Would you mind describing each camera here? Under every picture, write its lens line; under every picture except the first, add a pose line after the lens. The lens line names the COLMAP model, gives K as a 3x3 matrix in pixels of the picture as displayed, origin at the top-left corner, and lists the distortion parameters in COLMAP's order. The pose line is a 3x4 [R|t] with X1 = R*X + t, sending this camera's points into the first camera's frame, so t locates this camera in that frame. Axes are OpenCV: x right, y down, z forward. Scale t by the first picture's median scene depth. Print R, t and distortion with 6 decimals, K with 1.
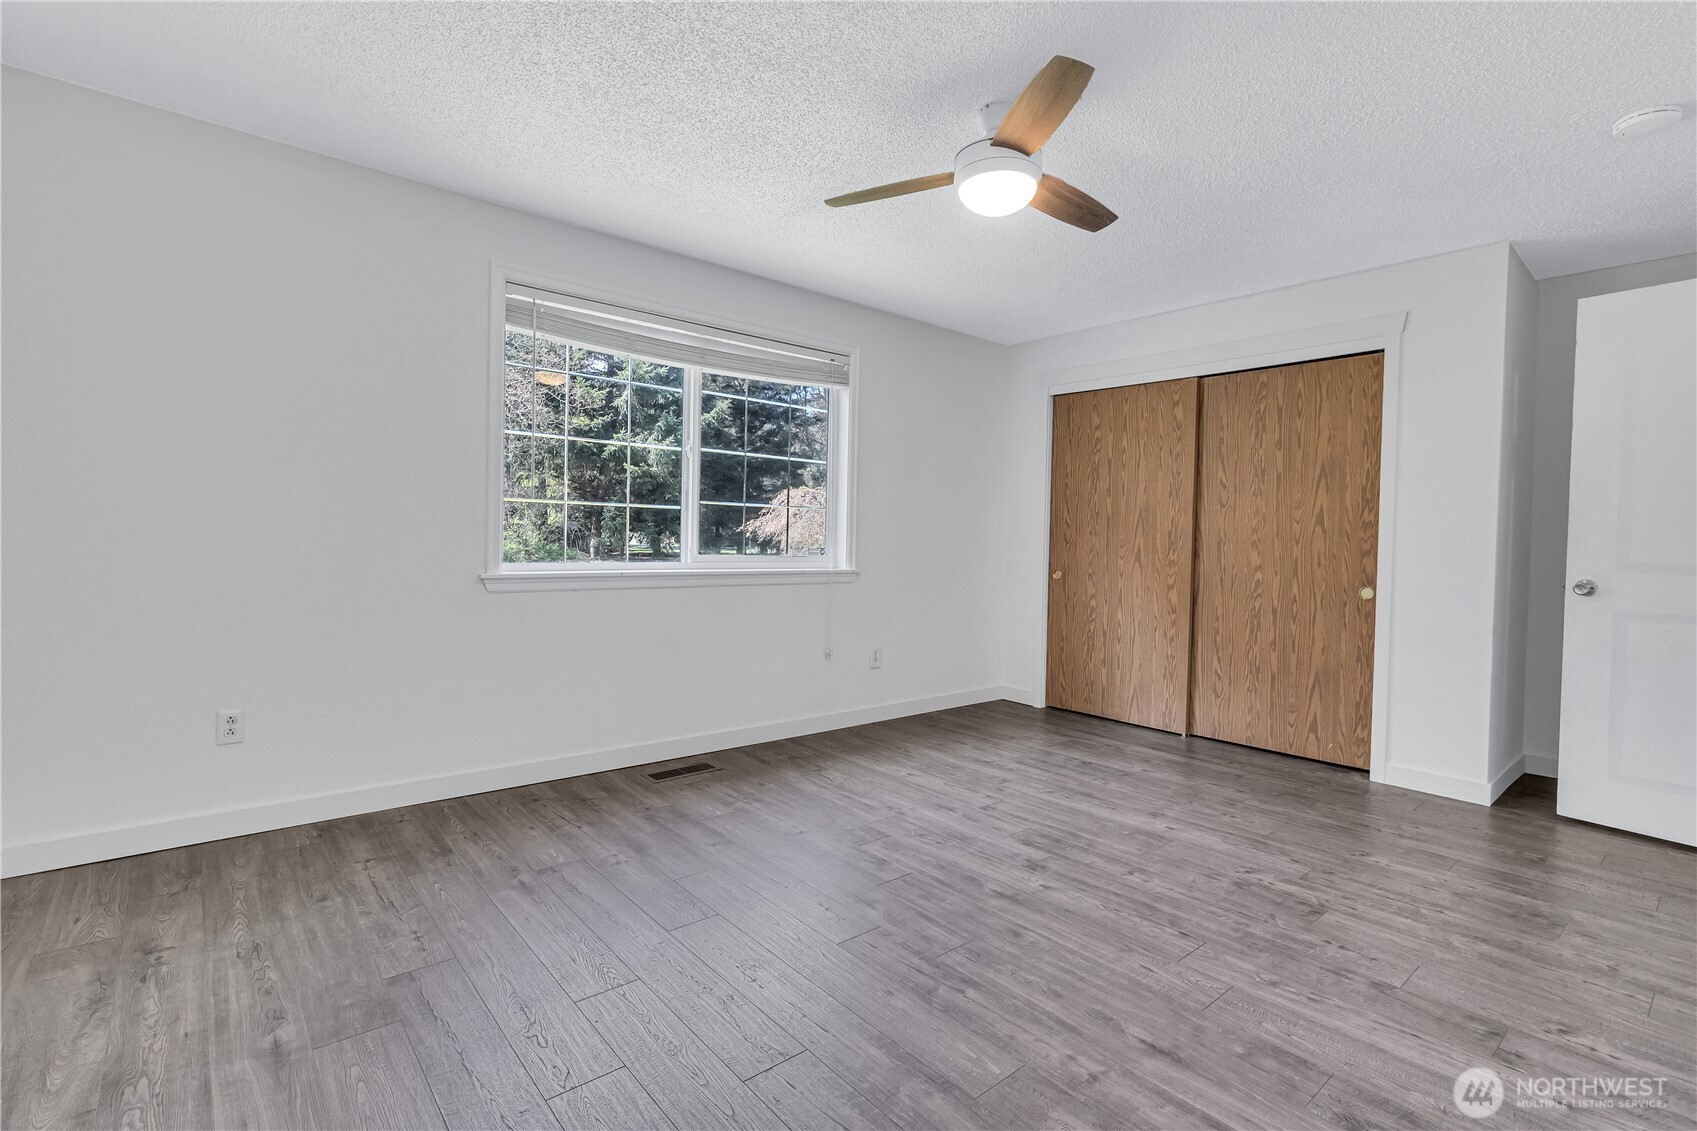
lens RADIAL K [[778.2, 0, 850.0], [0, 778.2, 565.4], [0, 0, 1]] dist [0.002805, 0.001140]
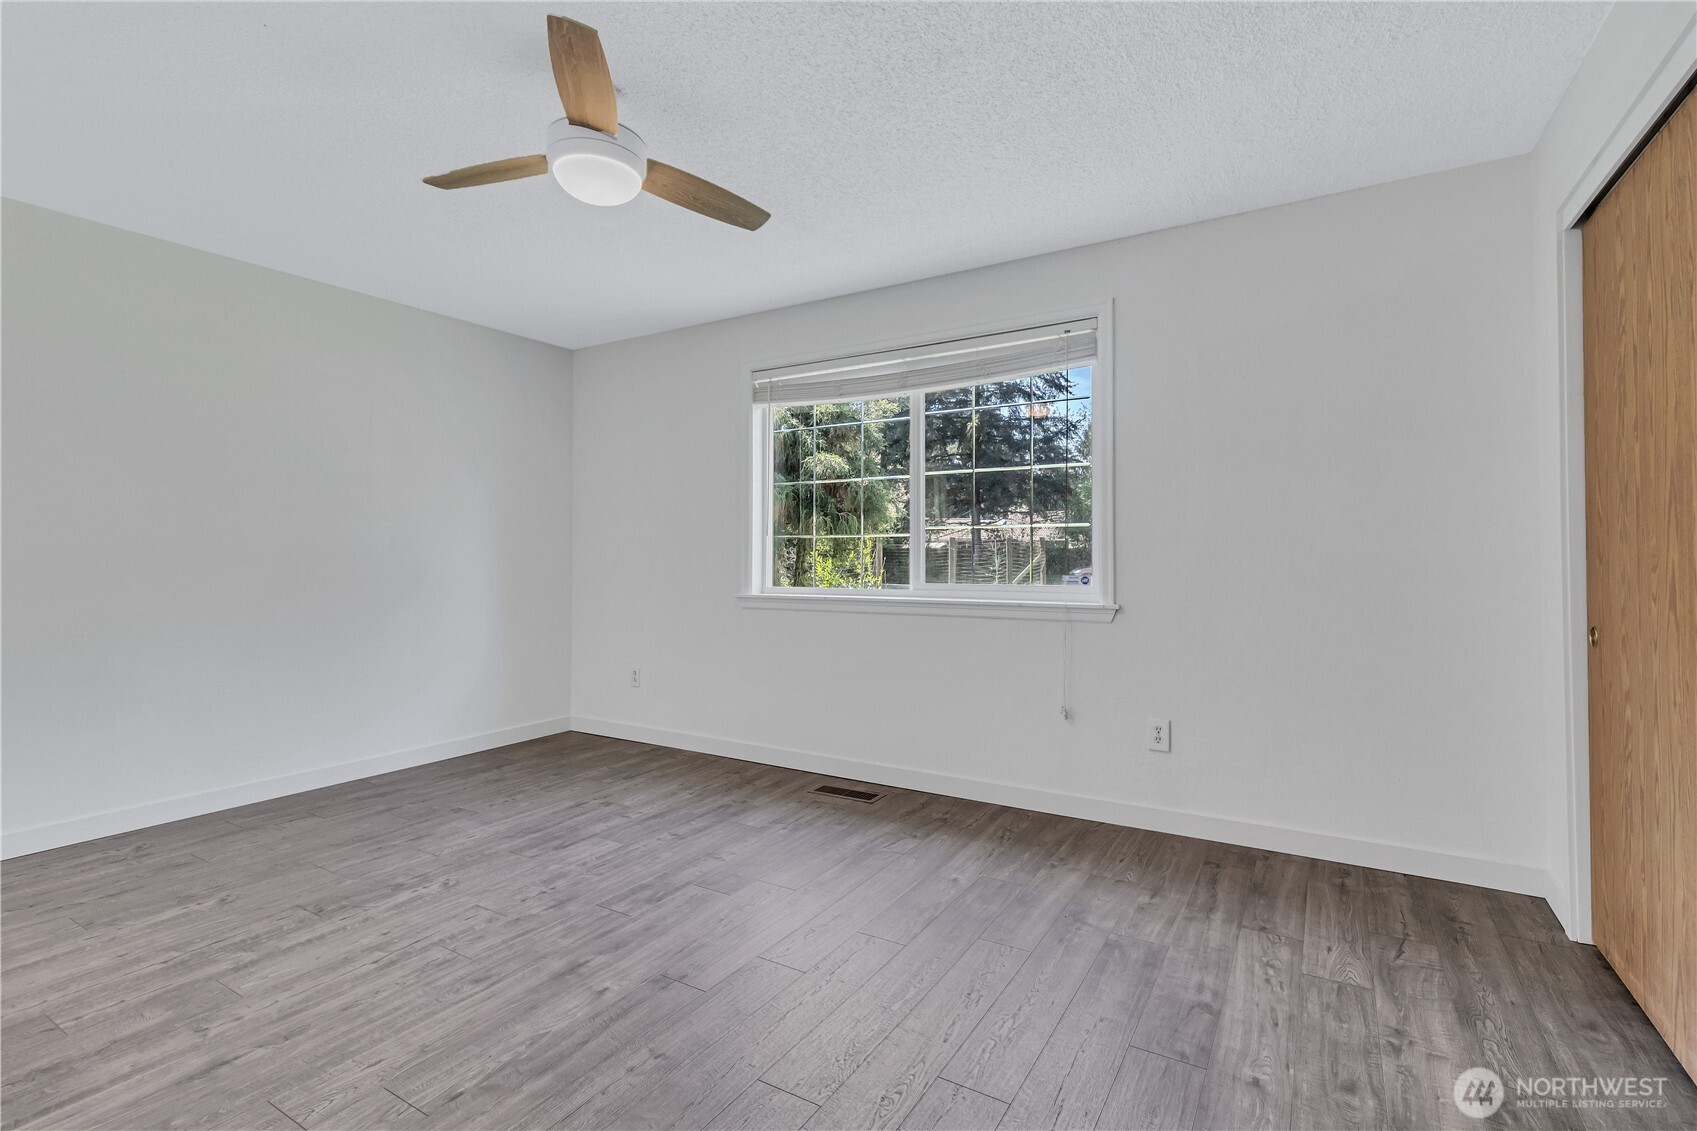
lens RADIAL K [[778.2, 0, 863.0], [0, 778.2, 569.2], [0, 0, 1]] dist [0.002805, 0.001140]
pose [[0.322632, -0.010693, -0.946464, 0.849681], [-0.024832, 0.999496, -0.019757, -0.011316], [0.946199, 0.029877, 0.322204, 0.754880]]
